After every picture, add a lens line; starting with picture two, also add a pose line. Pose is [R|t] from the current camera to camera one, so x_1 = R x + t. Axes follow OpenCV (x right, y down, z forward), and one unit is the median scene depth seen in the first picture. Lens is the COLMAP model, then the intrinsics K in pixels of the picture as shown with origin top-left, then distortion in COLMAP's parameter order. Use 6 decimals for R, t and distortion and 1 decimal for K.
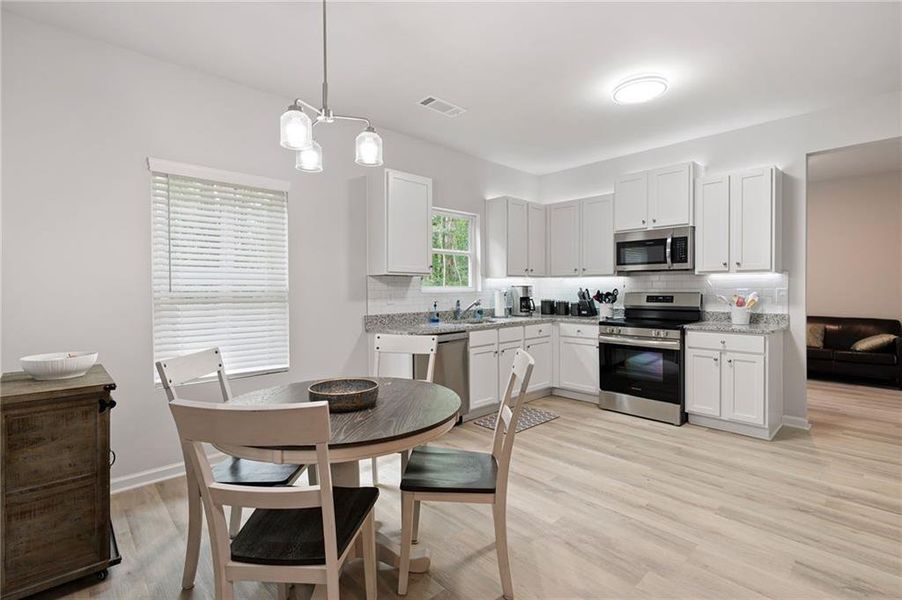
lens RADIAL K [[417.2, 0, 448.5], [0, 417.2, 295.6], [0, 0, 1]] dist [-0.000779, -0.000153]
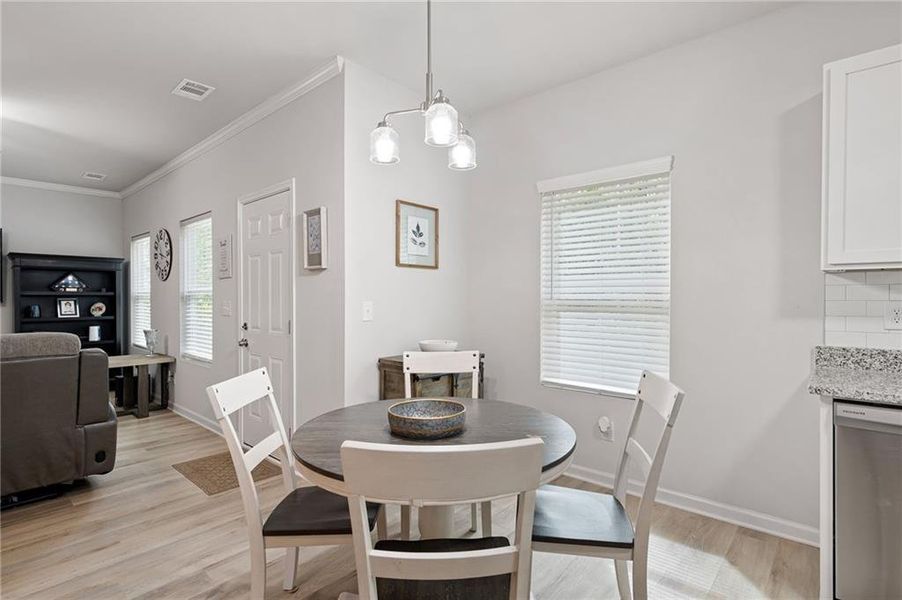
lens RADIAL K [[443.5, 0, 462.0], [0, 443.5, 301.7], [0, 0, 1]] dist [-0.002514, -0.000992]
pose [[0.103510, 0.014852, -0.994518, 0.313920], [-0.015258, 0.999795, 0.013343, -0.010672], [0.994511, 0.013794, 0.103715, 0.443866]]
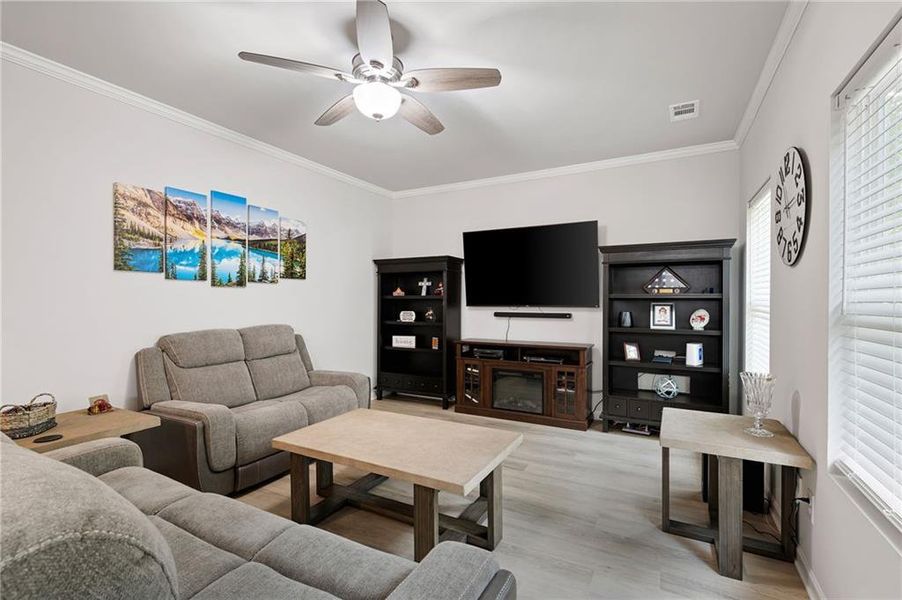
lens RADIAL K [[403.3, 0, 459.2], [0, 403.3, 301.6], [0, 0, 1]] dist [0.001492, -0.000285]
pose [[-0.944931, 0.007016, -0.327194, -0.475177], [-0.000341, 0.999749, 0.022422, -0.007100], [0.327269, 0.021299, -0.944691, 0.069287]]
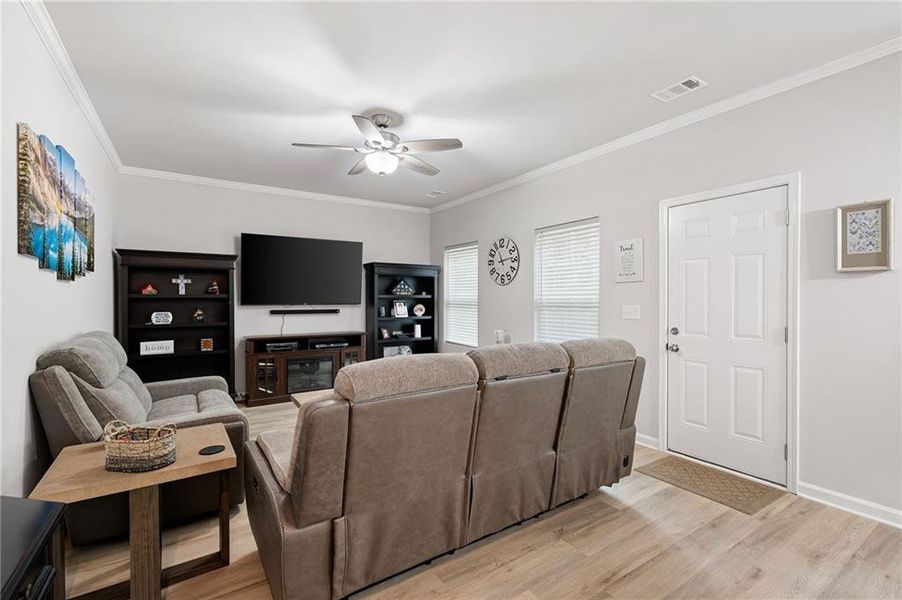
lens RADIAL K [[403.3, 0, 459.2], [0, 403.3, 301.6], [0, 0, 1]] dist [0.001492, -0.000285]
pose [[-0.160509, 0.012894, -0.986950, 0.231826], [-0.015404, 0.999760, 0.015566, -0.006520], [0.986914, 0.017702, -0.160272, -0.213302]]
